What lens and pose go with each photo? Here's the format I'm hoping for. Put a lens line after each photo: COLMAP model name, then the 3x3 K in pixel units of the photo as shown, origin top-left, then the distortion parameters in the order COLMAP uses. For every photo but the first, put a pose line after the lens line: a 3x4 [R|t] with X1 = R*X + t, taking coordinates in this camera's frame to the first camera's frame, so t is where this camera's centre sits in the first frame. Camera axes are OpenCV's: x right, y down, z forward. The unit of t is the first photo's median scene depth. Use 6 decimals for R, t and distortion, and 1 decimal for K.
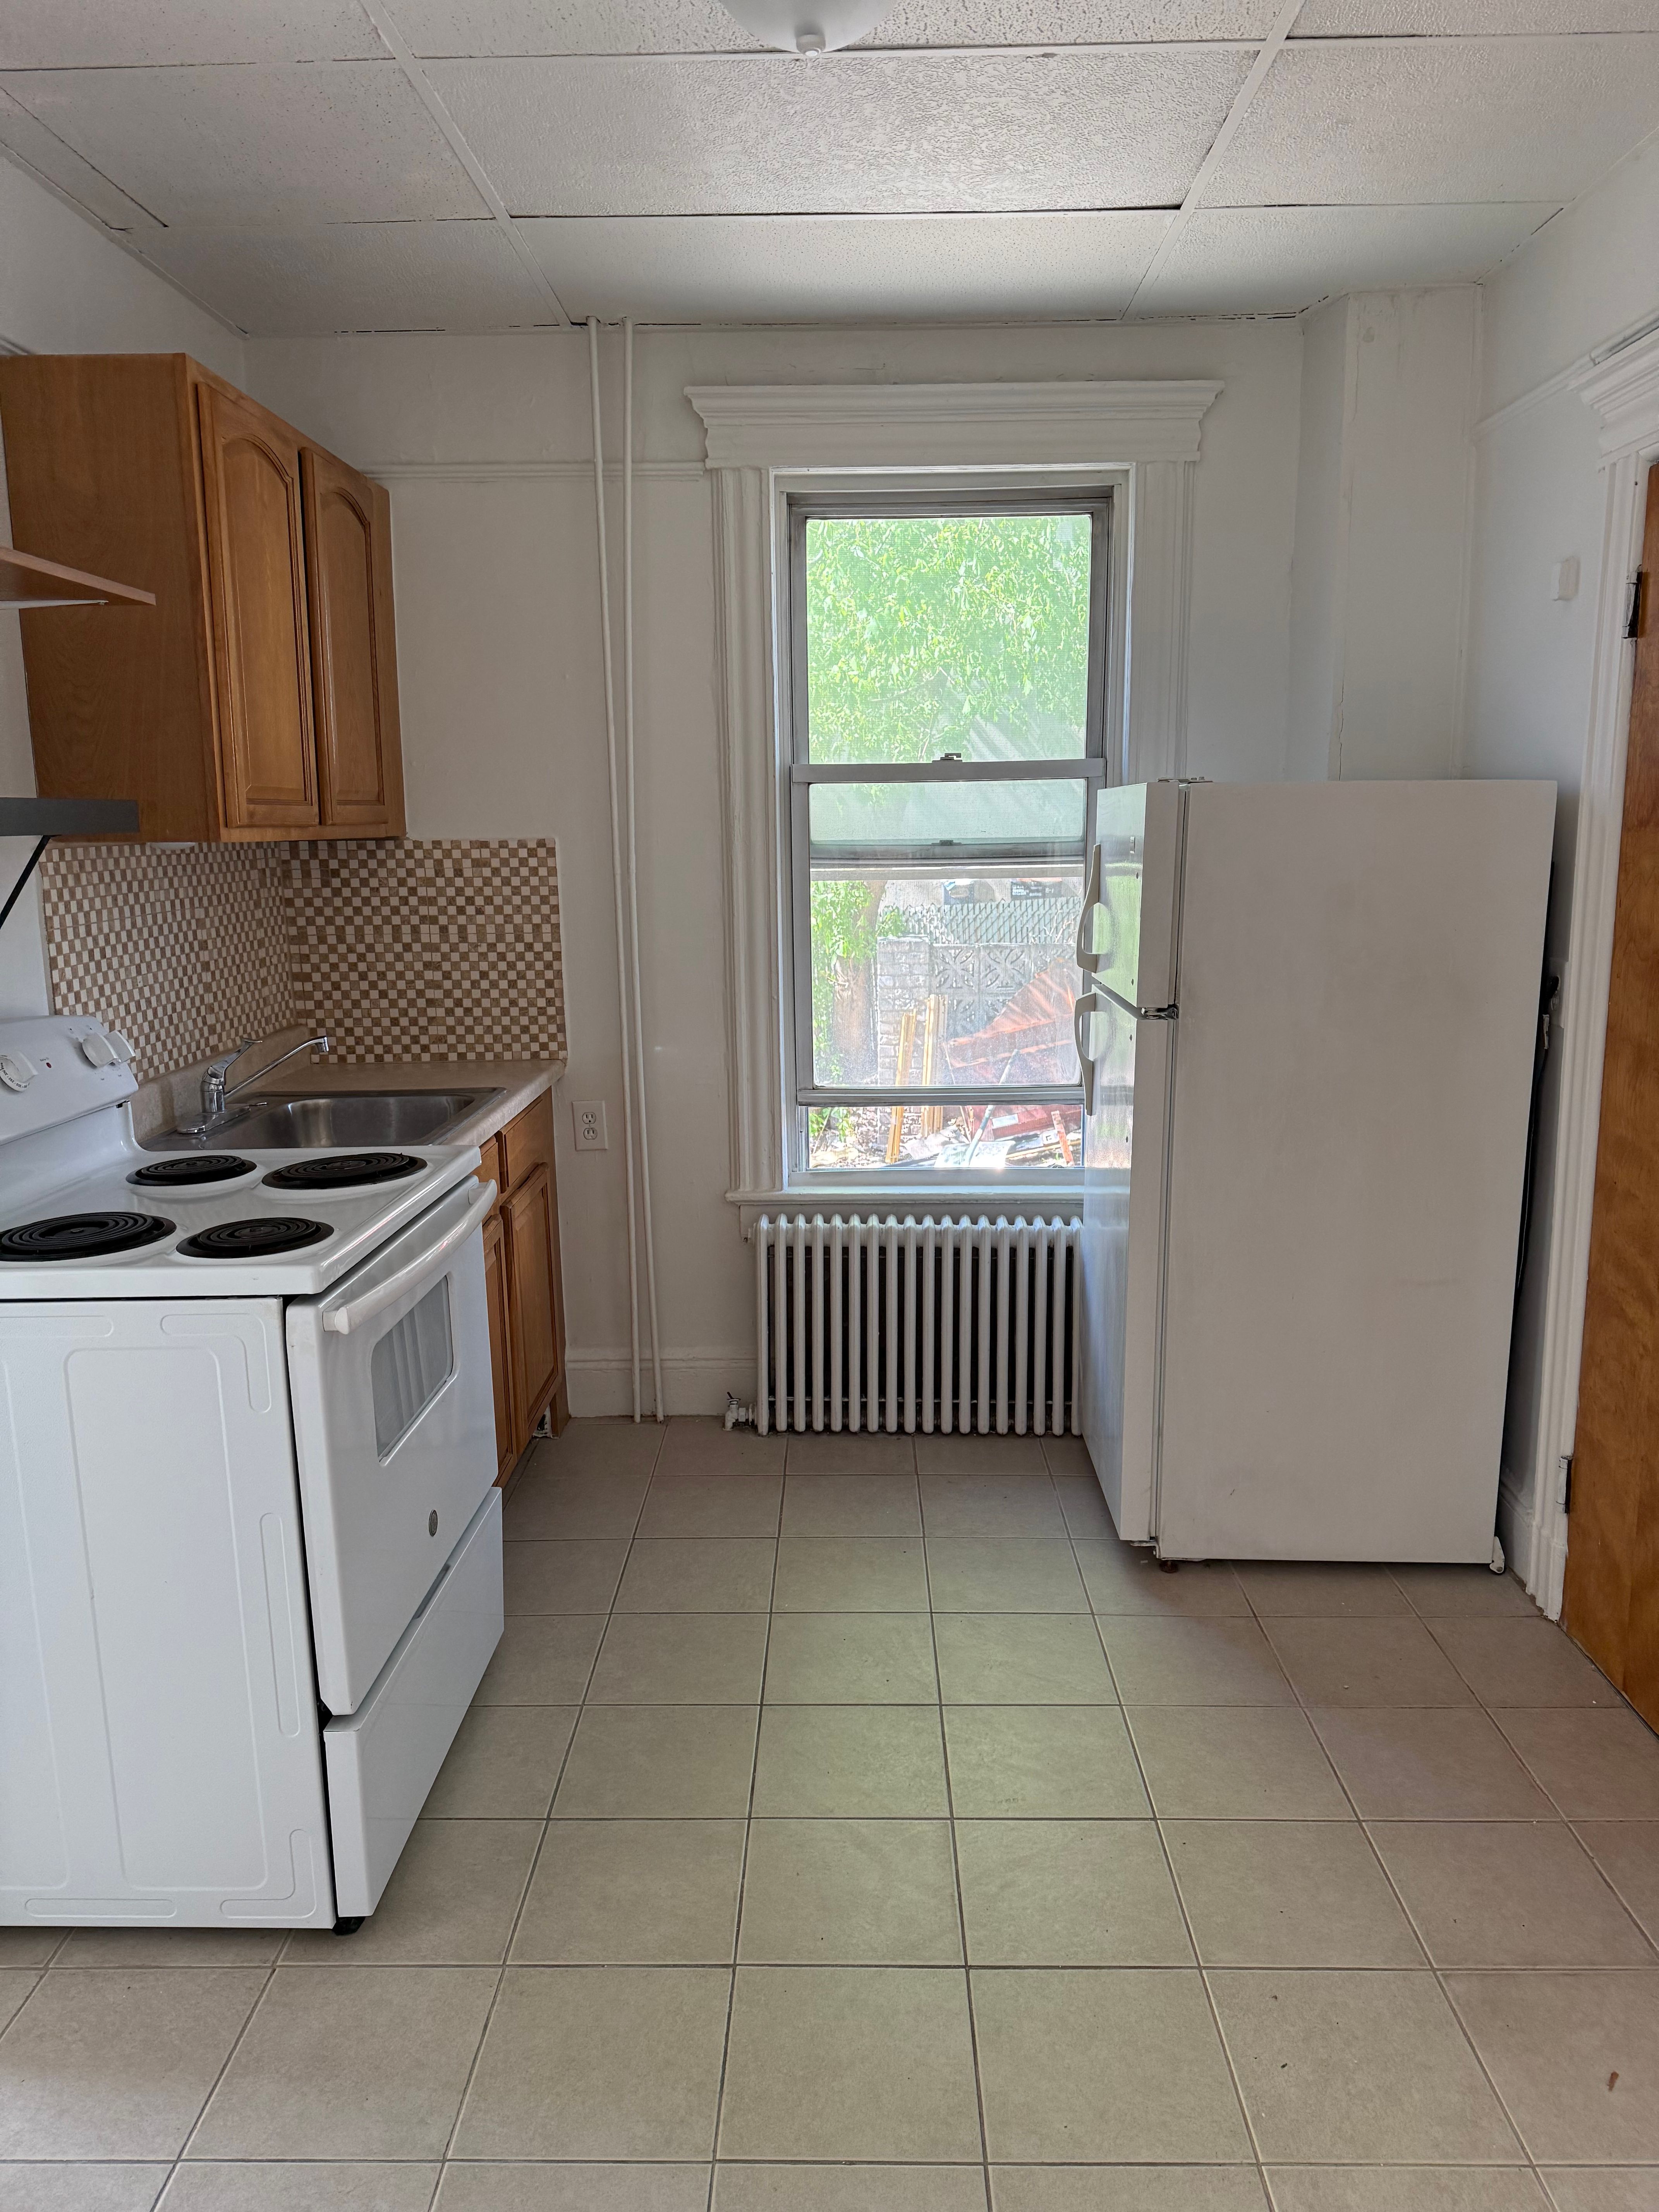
lens RADIAL K [[1598.7, 0, 829.5], [0, 1598.7, 1106.0], [0, 0, 1]] dist [0.166428, -0.173991]
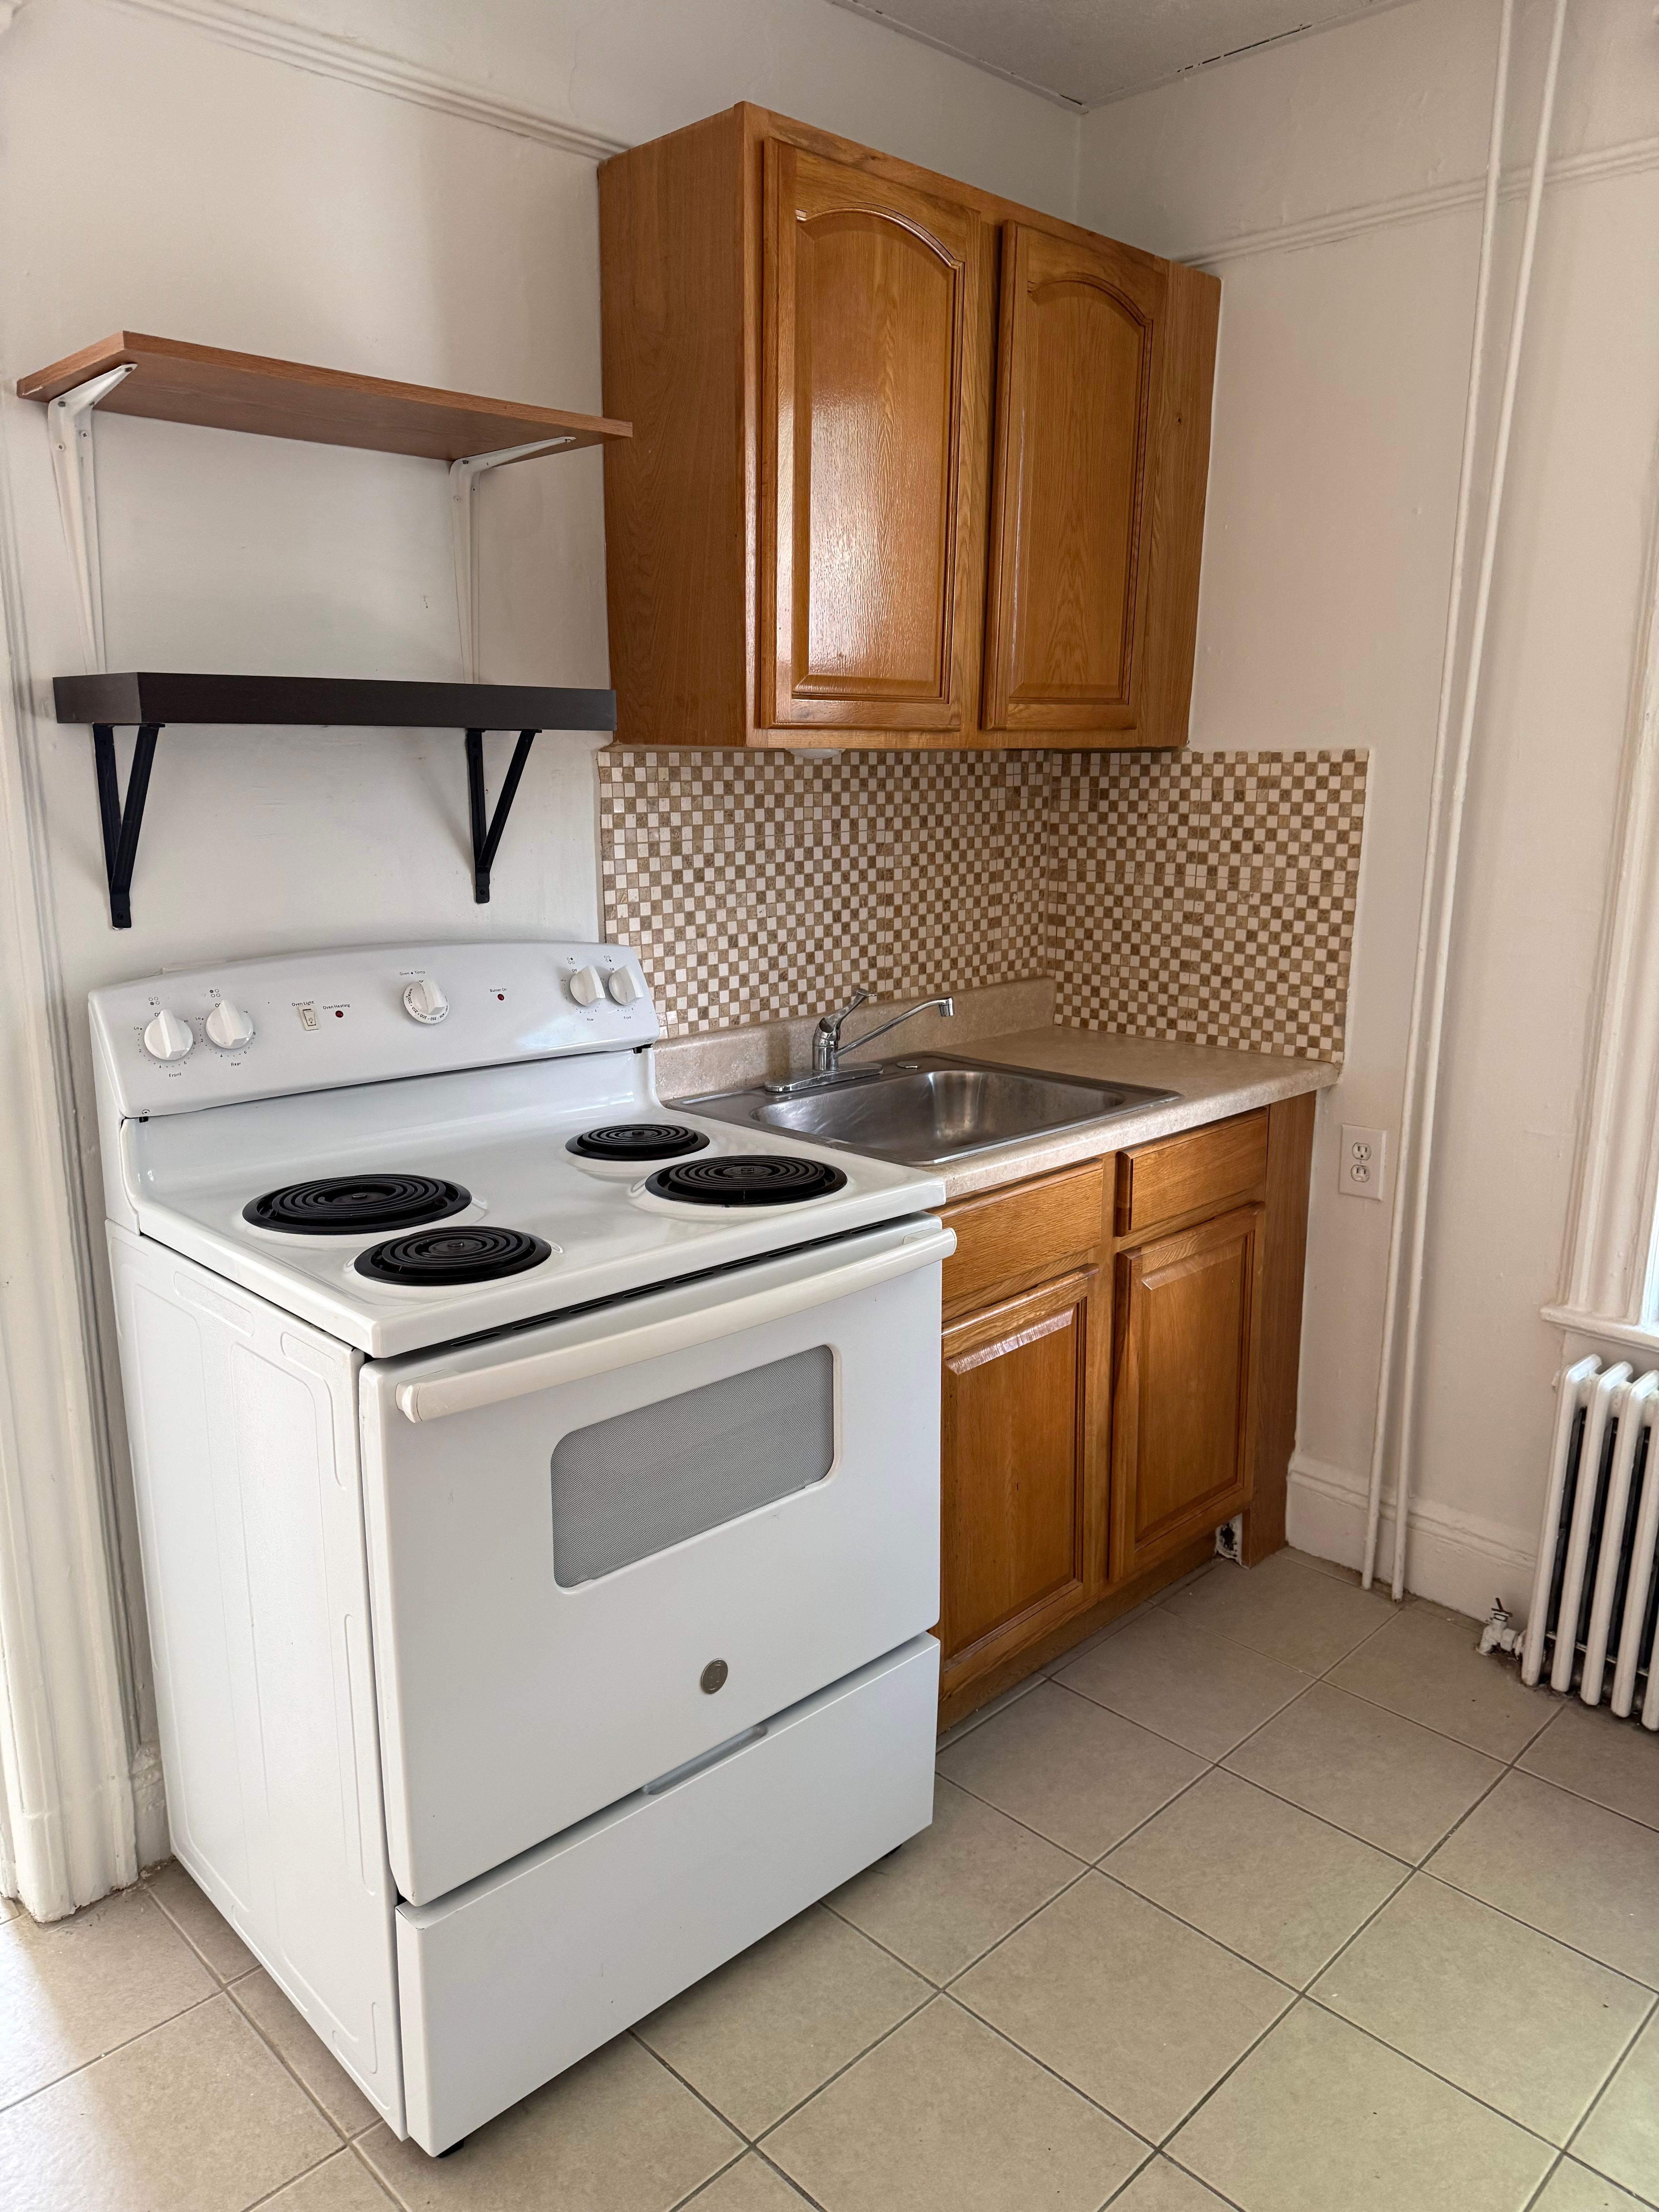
lens RADIAL K [[1555.5, 0, 790.3], [0, 1555.5, 1123.1], [0, 0, 1]] dist [0.161064, -0.267499]
pose [[0.708628, 0.177095, -0.682996, 0.147179], [-0.137607, 0.984089, 0.112394, -0.048962], [0.692033, 0.014339, 0.721723, 0.331279]]
